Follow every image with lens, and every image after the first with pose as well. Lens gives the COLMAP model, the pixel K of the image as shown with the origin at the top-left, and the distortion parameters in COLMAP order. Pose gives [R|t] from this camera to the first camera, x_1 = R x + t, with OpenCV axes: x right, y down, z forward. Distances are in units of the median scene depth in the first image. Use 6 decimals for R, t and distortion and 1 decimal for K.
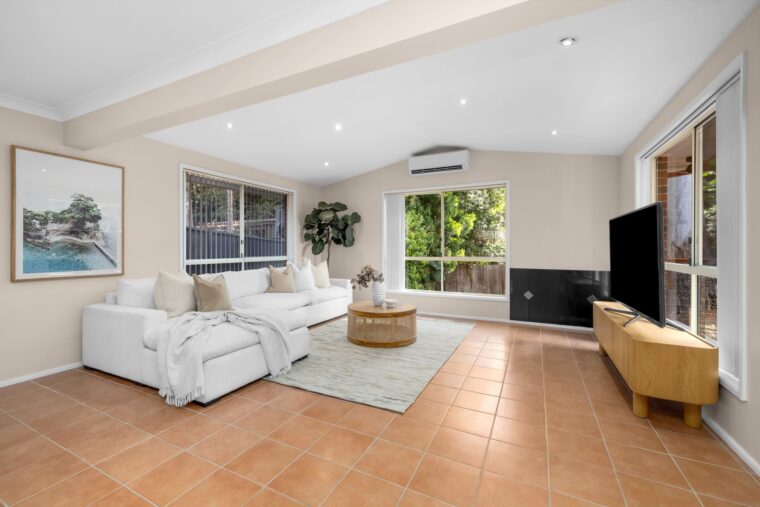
lens RADIAL K [[325.1, 0, 375.6], [0, 325.1, 248.9], [0, 0, 1]] dist [-0.000441, -0.000010]
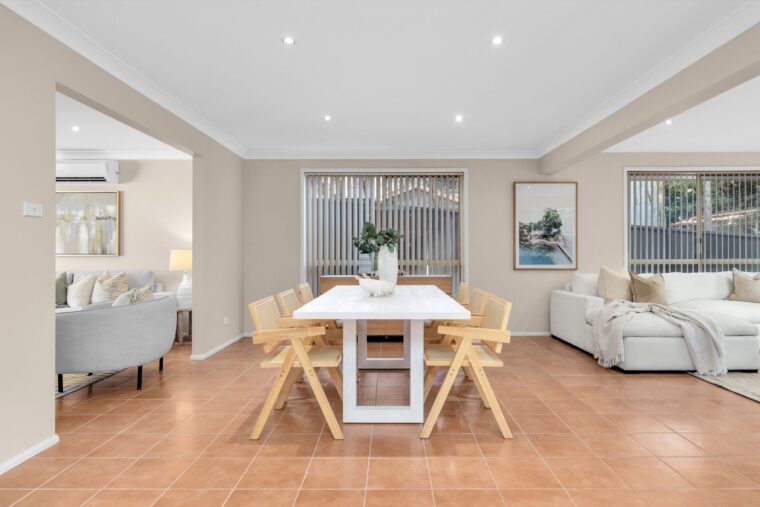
lens RADIAL K [[426.2, 0, 387.7], [0, 426.2, 251.5], [0, 0, 1]] dist [-0.000047, 0.000390]
pose [[0.438907, -0.004391, -0.898522, 0.302932], [0.001007, 0.999990, -0.004395, 0.014952], [0.898532, 0.001024, 0.438907, -0.296615]]
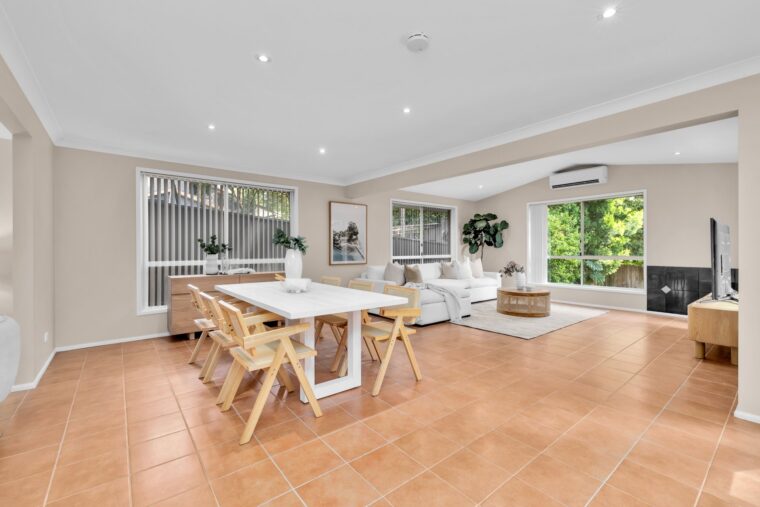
lens RADIAL K [[325.1, 0, 375.6], [0, 325.1, 248.9], [0, 0, 1]] dist [-0.000441, -0.000010]
pose [[0.900708, -0.002623, -0.434416, 0.055512], [0.001878, 0.999996, -0.002145, 0.000342], [0.434420, 0.001116, 0.900710, -0.535419]]
